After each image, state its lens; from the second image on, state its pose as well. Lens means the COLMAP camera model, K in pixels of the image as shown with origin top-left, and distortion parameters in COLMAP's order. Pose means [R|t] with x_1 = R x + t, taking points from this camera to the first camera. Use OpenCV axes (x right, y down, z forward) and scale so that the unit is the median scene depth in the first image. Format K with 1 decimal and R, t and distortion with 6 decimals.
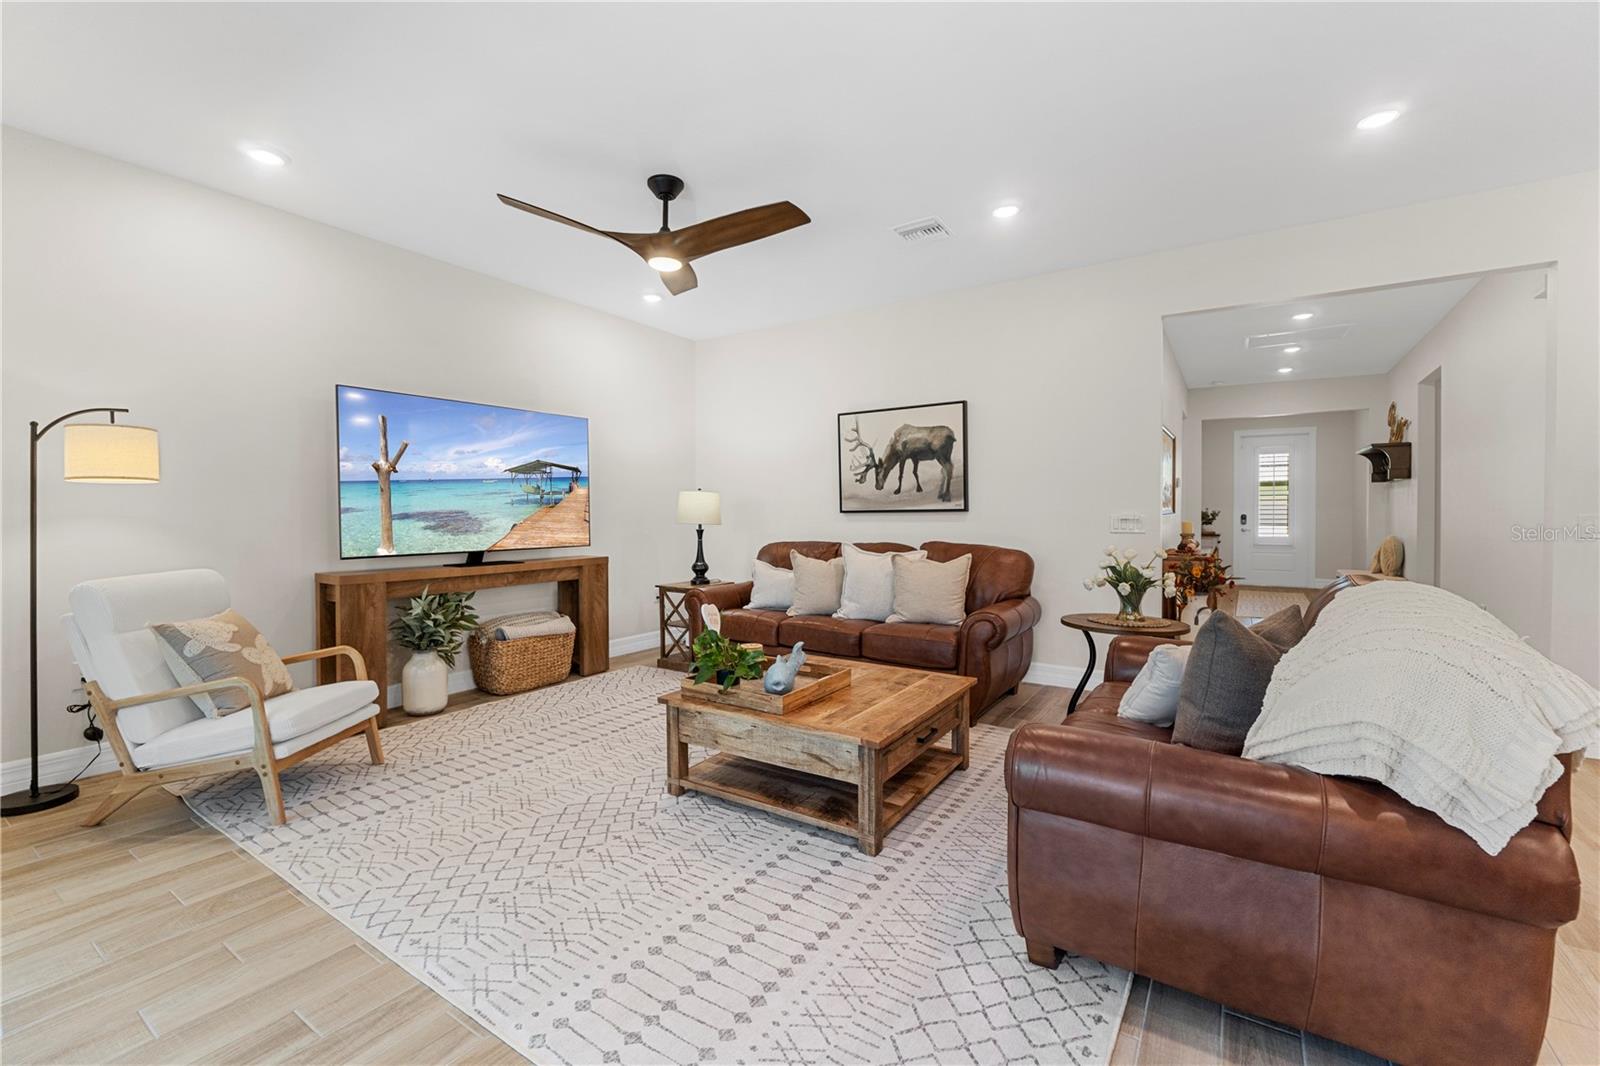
lens RADIAL K [[668.9, 0, 787.7], [0, 668.9, 498.7], [0, 0, 1]] dist [-0.006498, -0.000881]
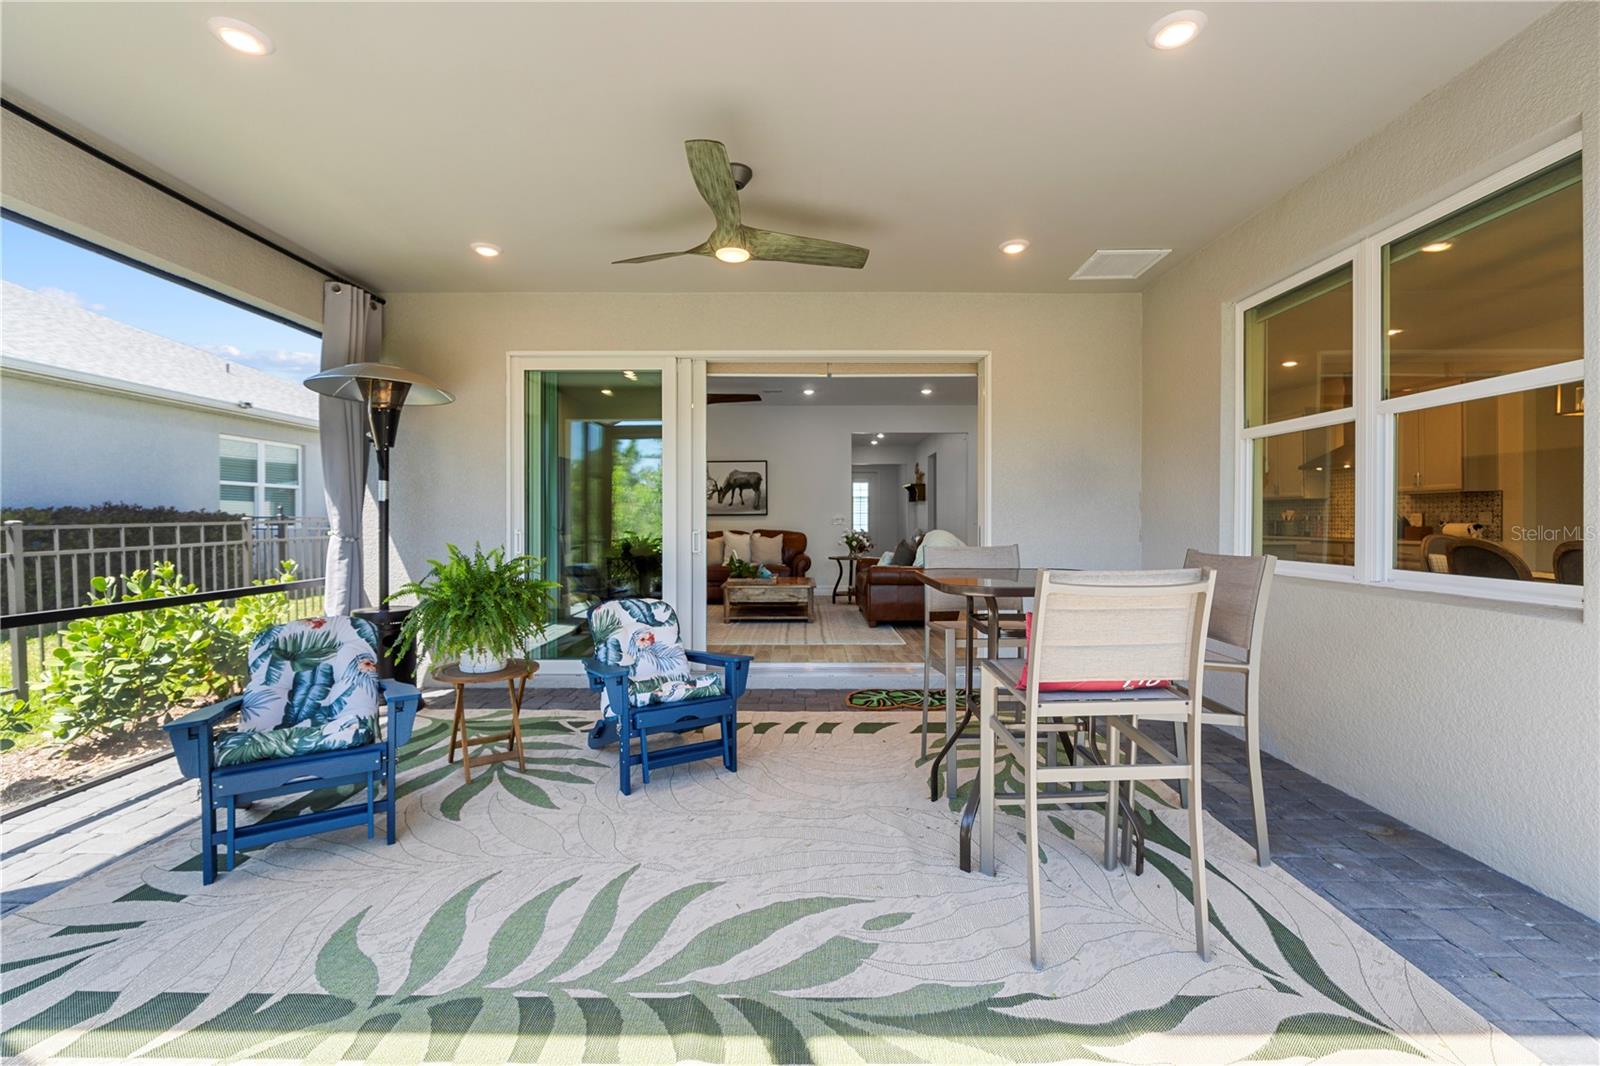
lens RADIAL K [[668.9, 0, 802.9], [0, 668.9, 521.3], [0, 0, 1]] dist [-0.006498, -0.000881]
pose [[0.827246, -0.001348, 0.561839, -0.727307], [-0.011499, 0.999747, 0.019330, -0.002030], [-0.561723, -0.022451, 0.827021, -0.686313]]
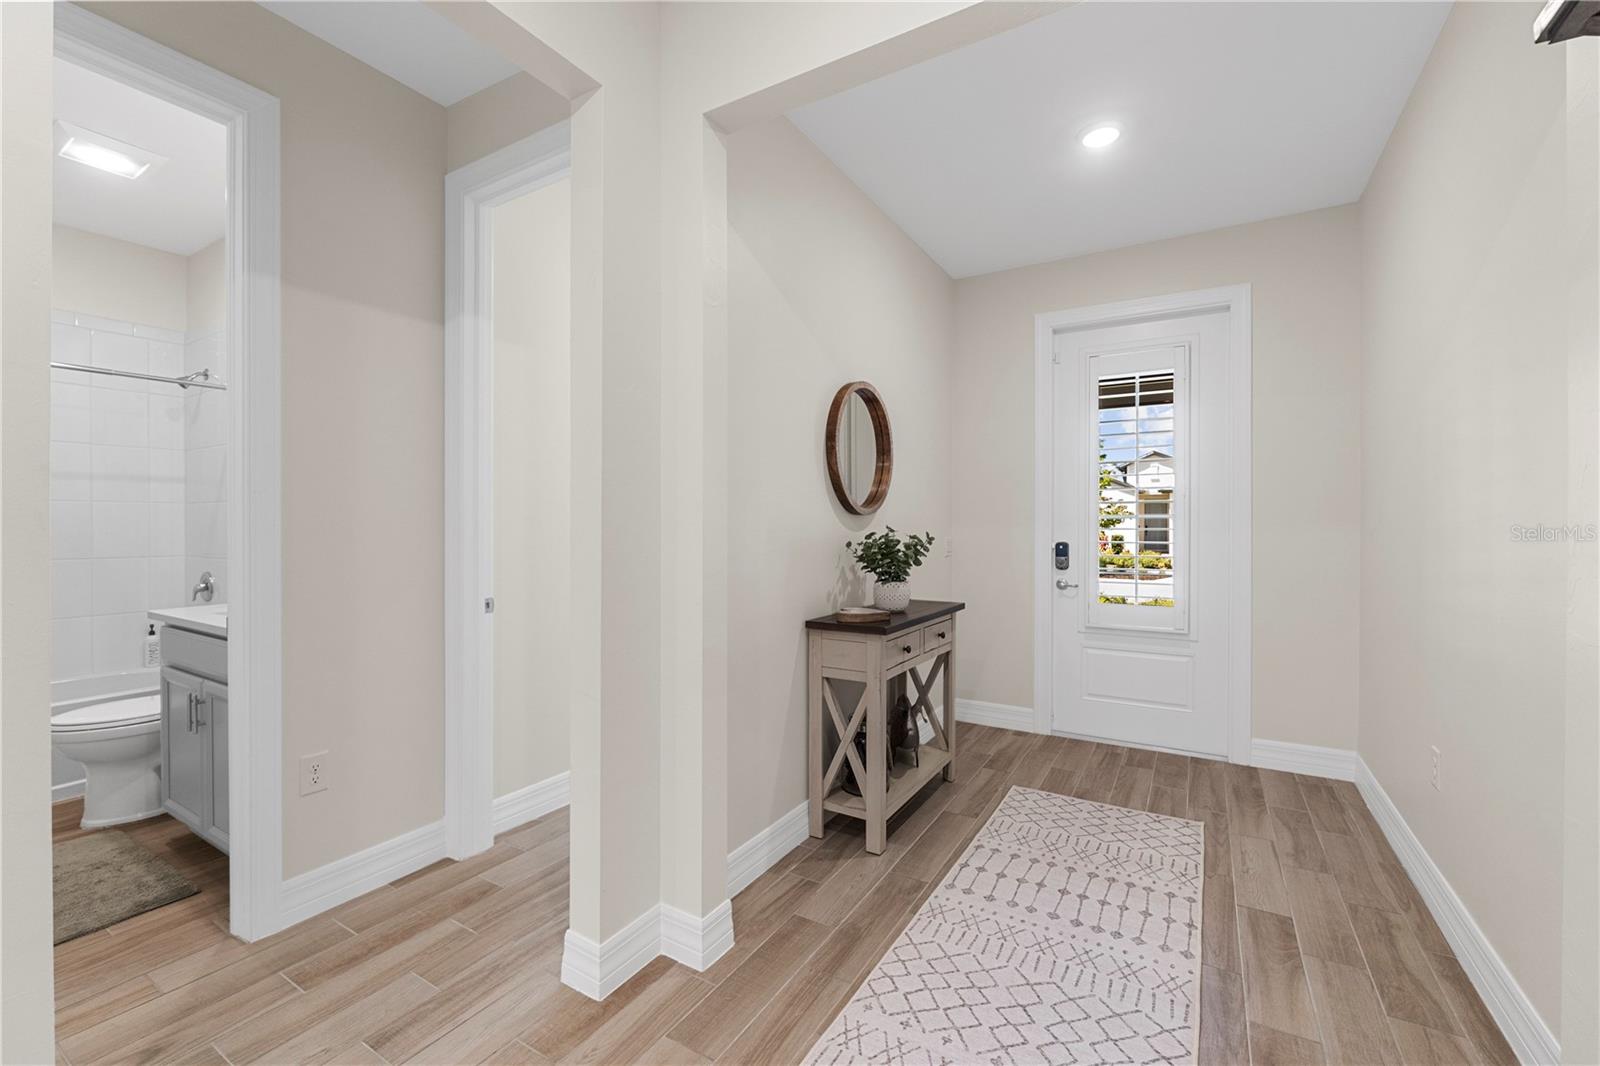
lens RADIAL K [[668.9, 0, 795.5], [0, 668.9, 526.7], [0, 0, 1]] dist [-0.006498, -0.000881]
pose [[0.999257, 0.006609, 0.037976, 1.023697], [-0.007555, 0.999664, 0.024807, 0.013158], [-0.037799, -0.025076, 0.998971, 1.247336]]
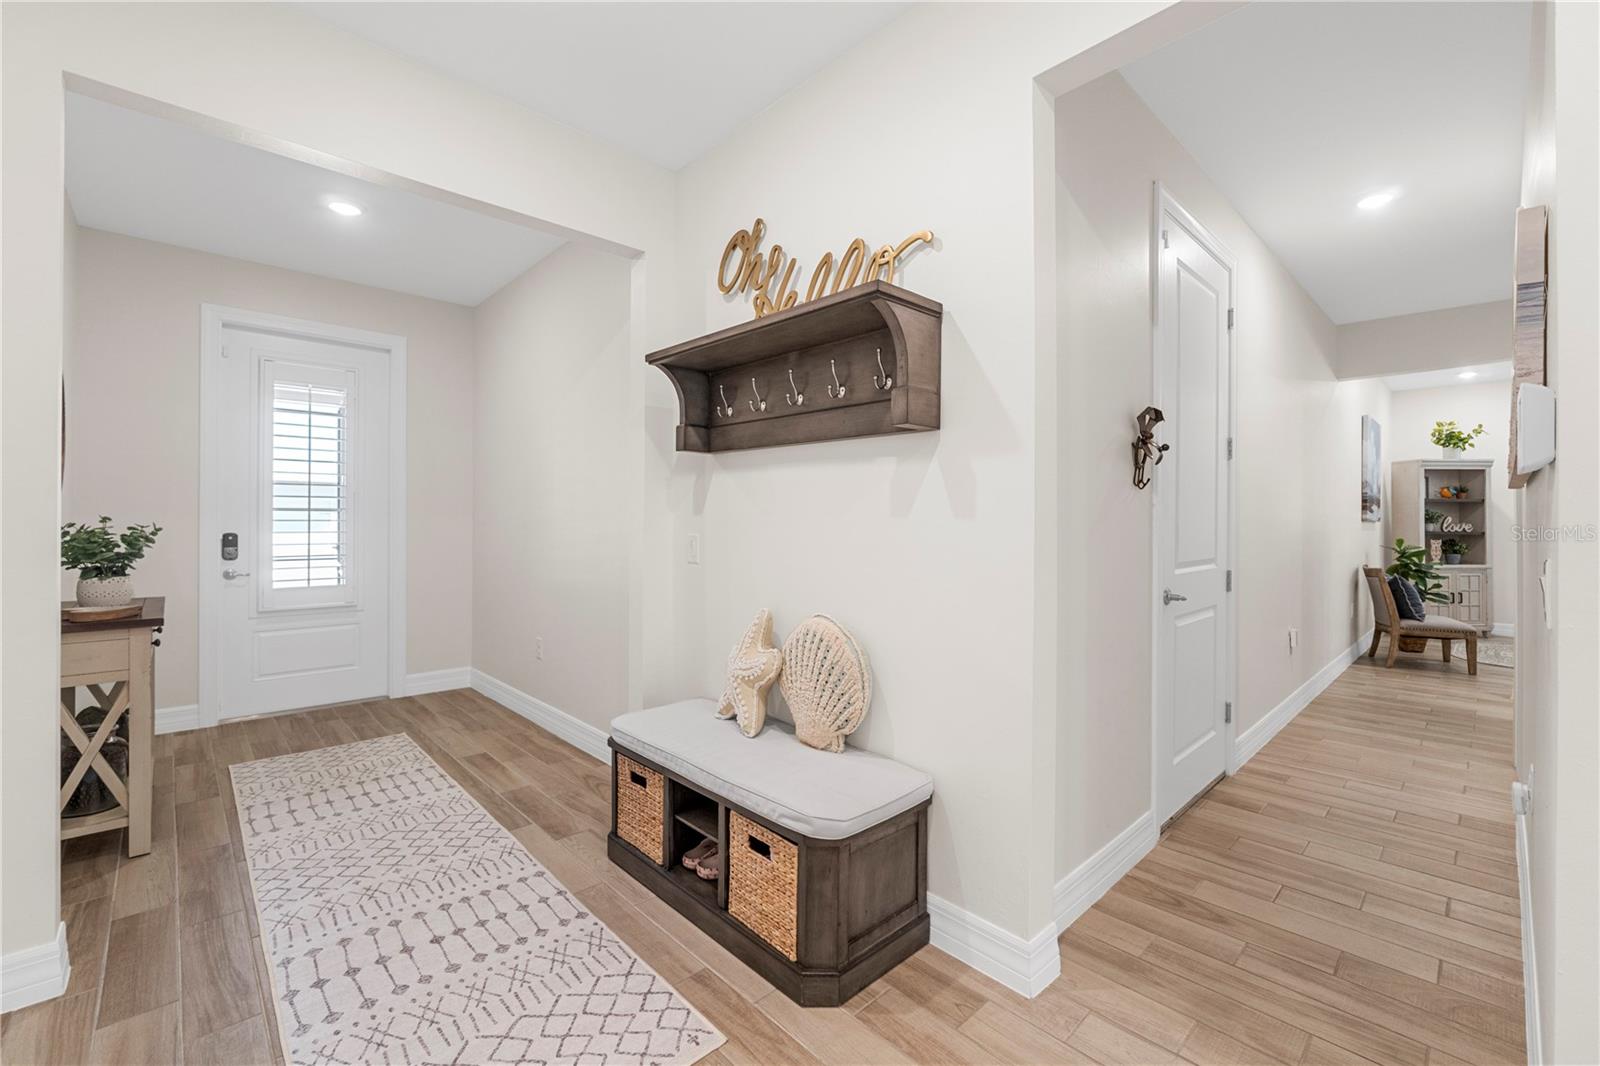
lens RADIAL K [[668.9, 0, 810.2], [0, 668.9, 519.1], [0, 0, 1]] dist [-0.006498, -0.000881]
pose [[0.214272, 0.008575, 0.976736, 0.757155], [-0.027431, 0.999620, -0.002758, 0.014626], [-0.976389, -0.026201, 0.214426, 1.175199]]
